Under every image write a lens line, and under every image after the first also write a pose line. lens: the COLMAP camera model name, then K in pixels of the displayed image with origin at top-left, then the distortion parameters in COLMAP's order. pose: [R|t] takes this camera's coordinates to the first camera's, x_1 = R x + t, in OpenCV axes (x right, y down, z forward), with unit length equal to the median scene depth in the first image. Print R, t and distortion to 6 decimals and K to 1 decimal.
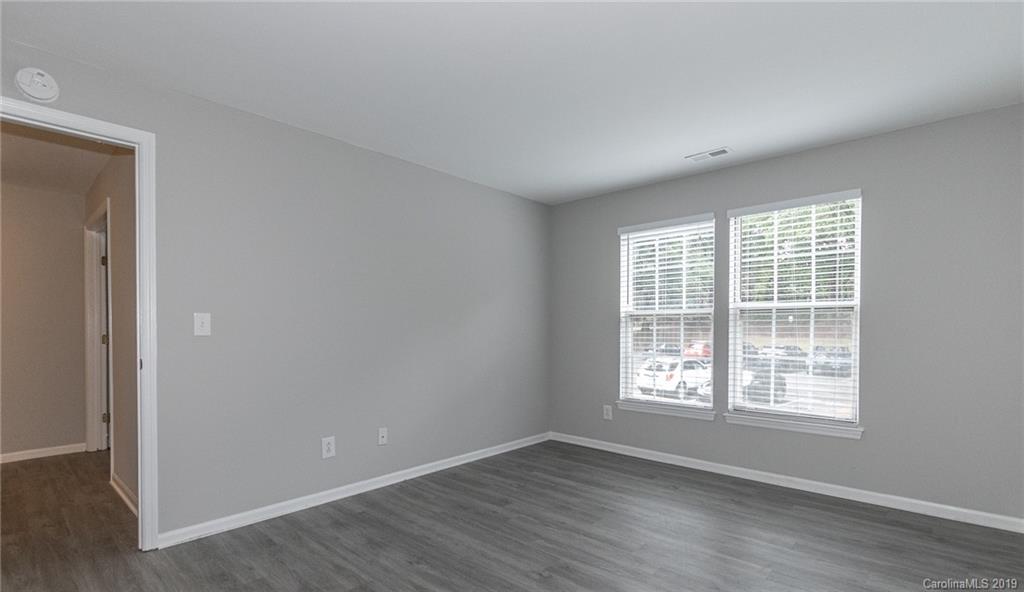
lens RADIAL K [[475.9, 0, 509.6], [0, 475.9, 331.5], [0, 0, 1]] dist [0.010318, -0.001721]
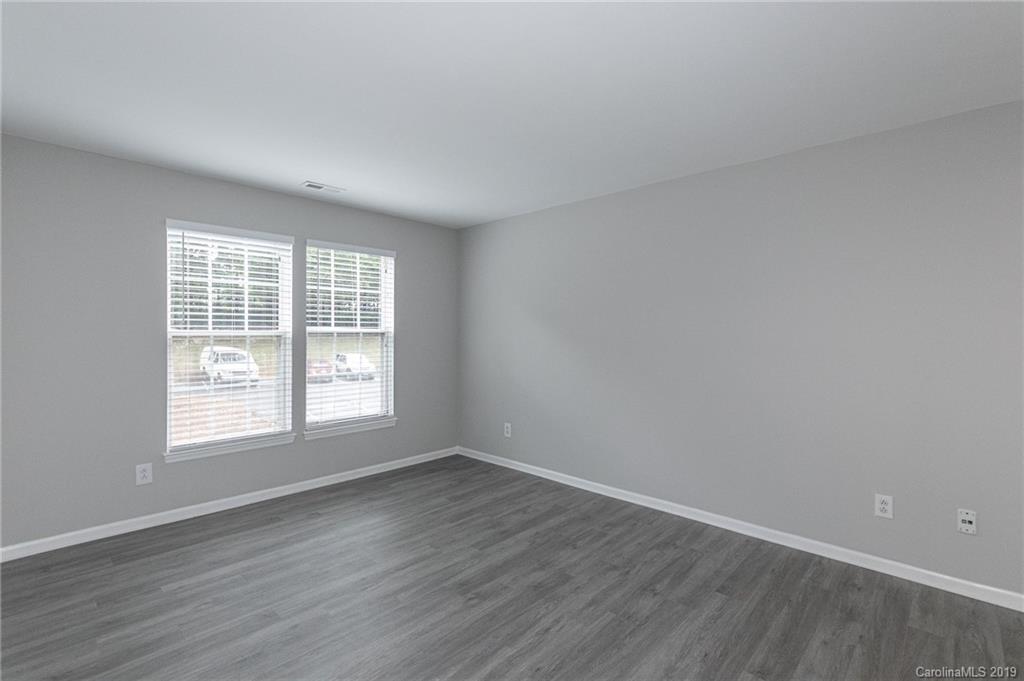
lens RADIAL K [[479.1, 0, 509.1], [0, 479.1, 334.8], [0, 0, 1]] dist [0.007285, -0.005108]
pose [[0.021576, -0.007334, 0.999740, -0.656929], [0.002585, 0.999970, 0.007280, -0.053994], [-0.999764, 0.002428, 0.021594, 0.592311]]
